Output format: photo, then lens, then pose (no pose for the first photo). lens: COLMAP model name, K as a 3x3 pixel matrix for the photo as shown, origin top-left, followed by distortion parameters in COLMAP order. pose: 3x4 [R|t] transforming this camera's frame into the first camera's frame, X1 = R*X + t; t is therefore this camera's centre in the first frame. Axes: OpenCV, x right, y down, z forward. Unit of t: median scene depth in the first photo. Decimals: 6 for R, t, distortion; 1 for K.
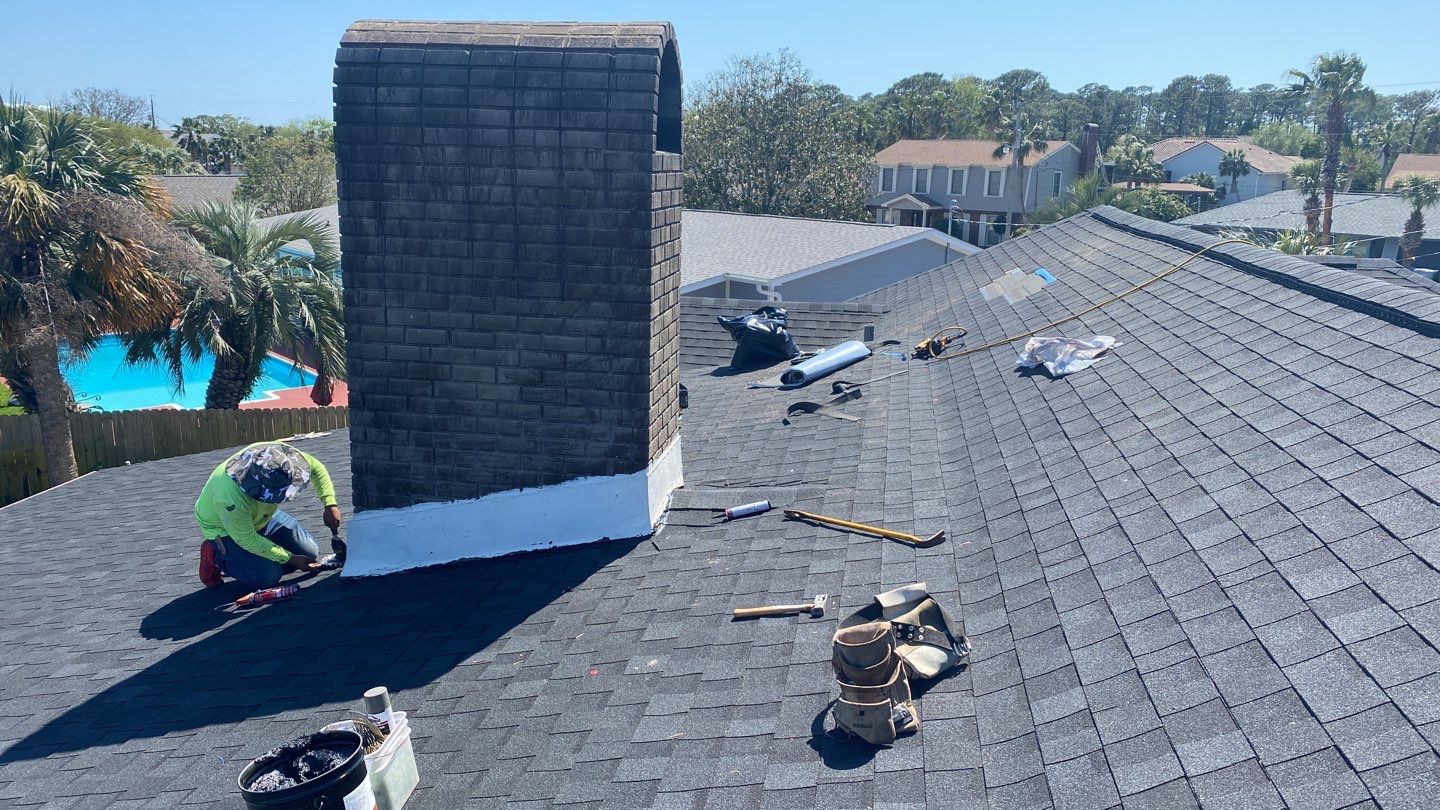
lens RADIAL K [[1096.8, 0, 722.8], [0, 1096.8, 398.8], [0, 0, 1]] dist [0.130689, -0.231391]
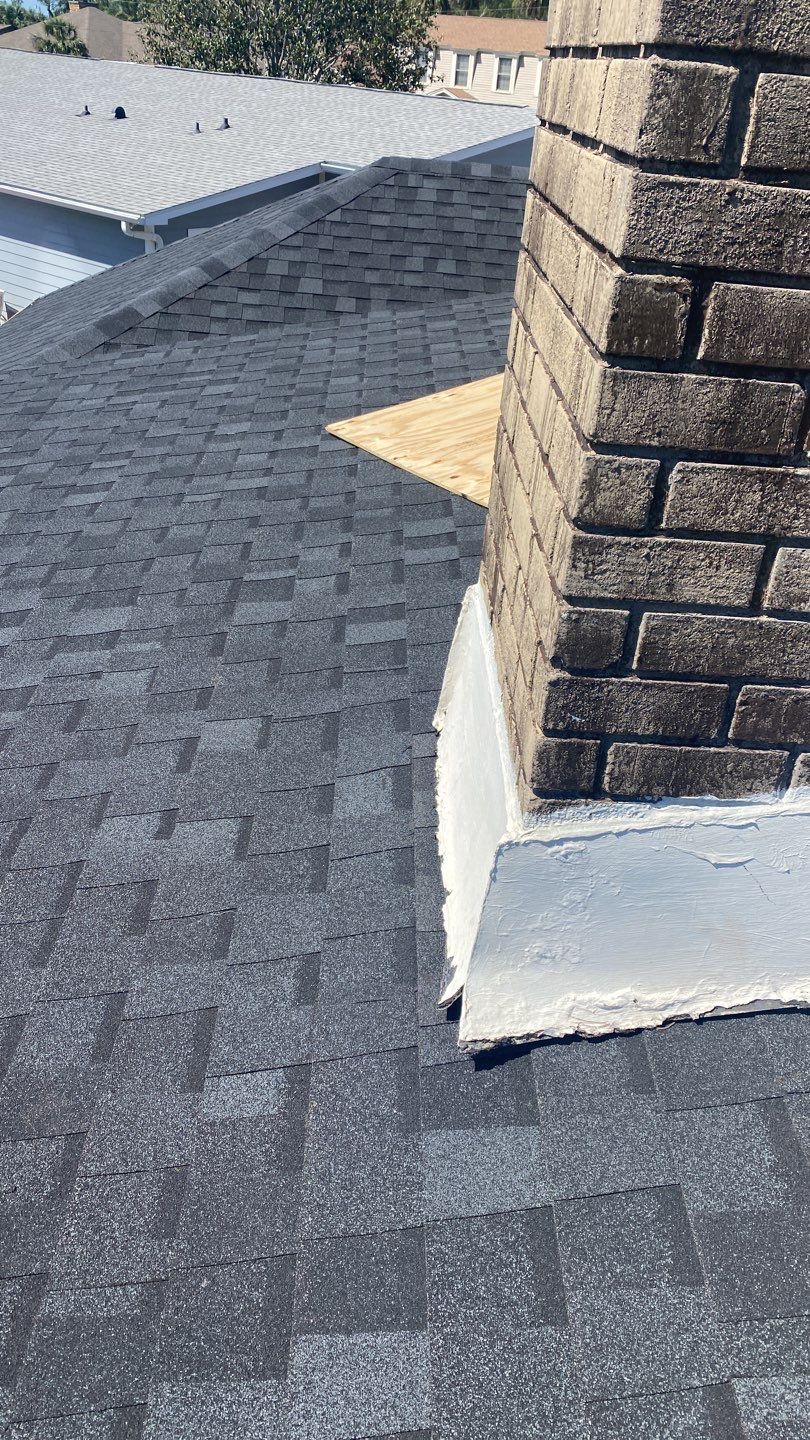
lens RADIAL K [[1109.0, 0, 405.0], [0, 1109.0, 720.0], [0, 0, 1]] dist [0.009731, -0.002016]
pose [[0.984116, -0.043756, 0.172048, -0.416323], [-0.013952, 0.947087, 0.320674, 0.006323], [-0.176976, -0.317981, 0.931433, 0.820703]]
